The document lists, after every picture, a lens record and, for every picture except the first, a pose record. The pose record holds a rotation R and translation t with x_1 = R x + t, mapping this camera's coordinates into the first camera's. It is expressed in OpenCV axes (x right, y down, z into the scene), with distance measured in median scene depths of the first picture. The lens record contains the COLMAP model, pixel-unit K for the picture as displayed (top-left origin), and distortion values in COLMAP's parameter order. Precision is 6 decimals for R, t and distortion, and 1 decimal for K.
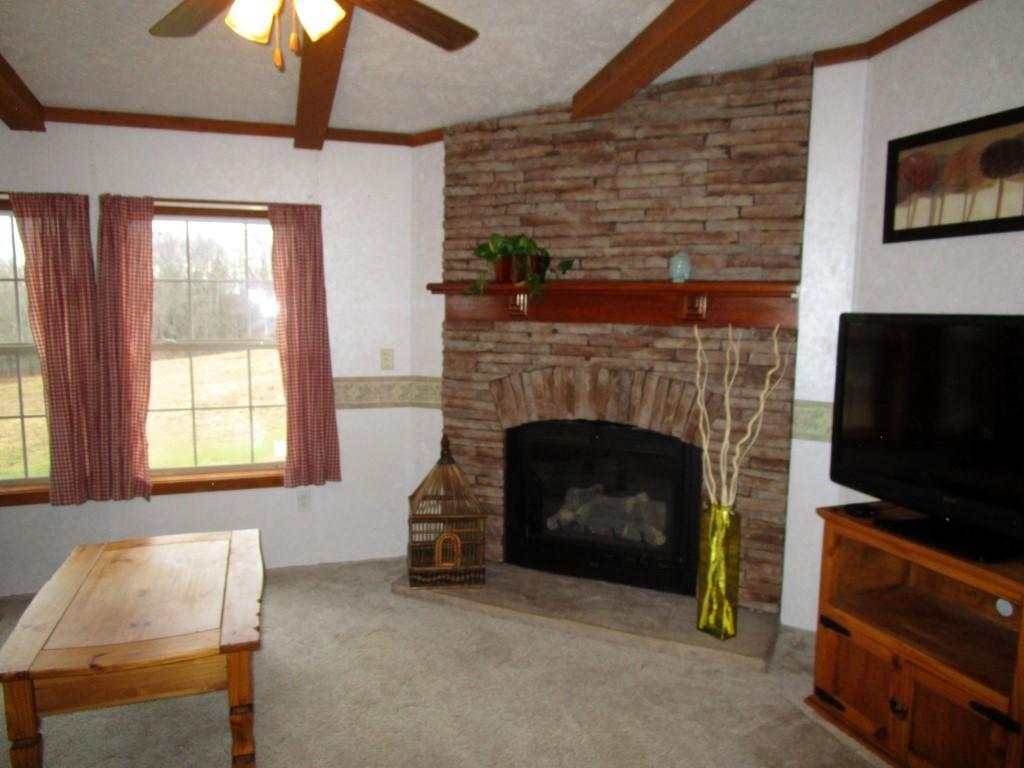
lens RADIAL K [[743.5, 0, 511.7], [0, 743.5, 384.1], [0, 0, 1]] dist [-0.014113, -0.005997]
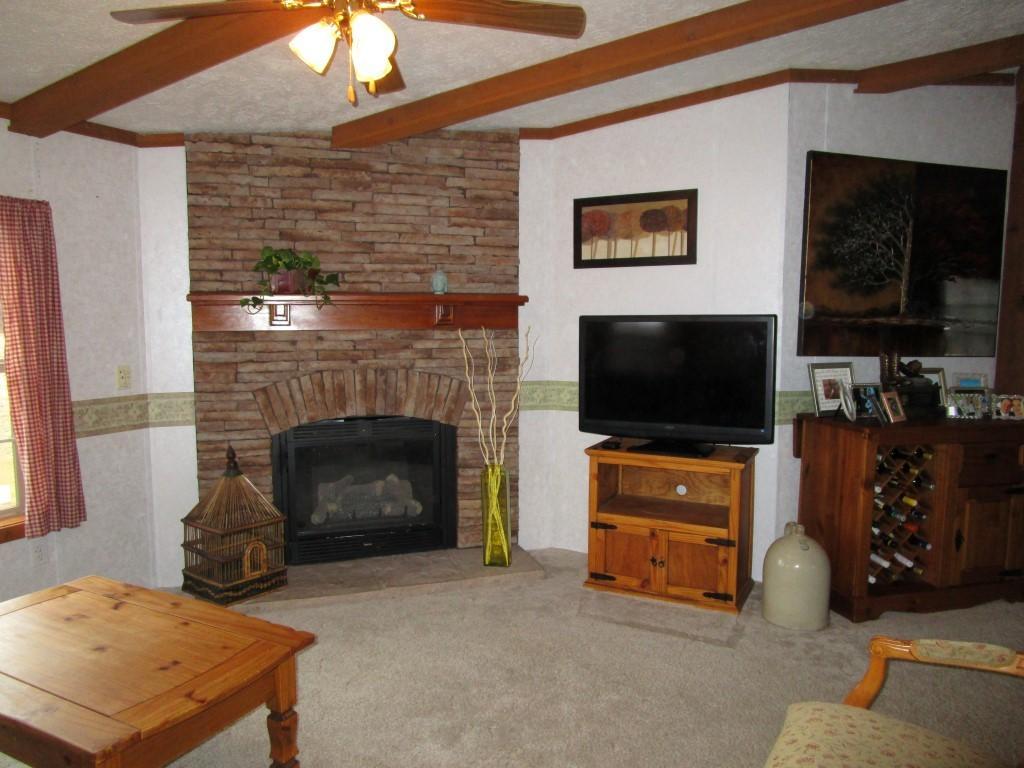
lens RADIAL K [[743.5, 0, 518.7], [0, 743.5, 386.3], [0, 0, 1]] dist [-0.014113, -0.005997]
pose [[0.719915, -0.079408, 0.689505, -0.512987], [0.087440, 0.995895, 0.023397, -0.001711], [-0.688532, 0.043447, 0.723903, 0.017773]]
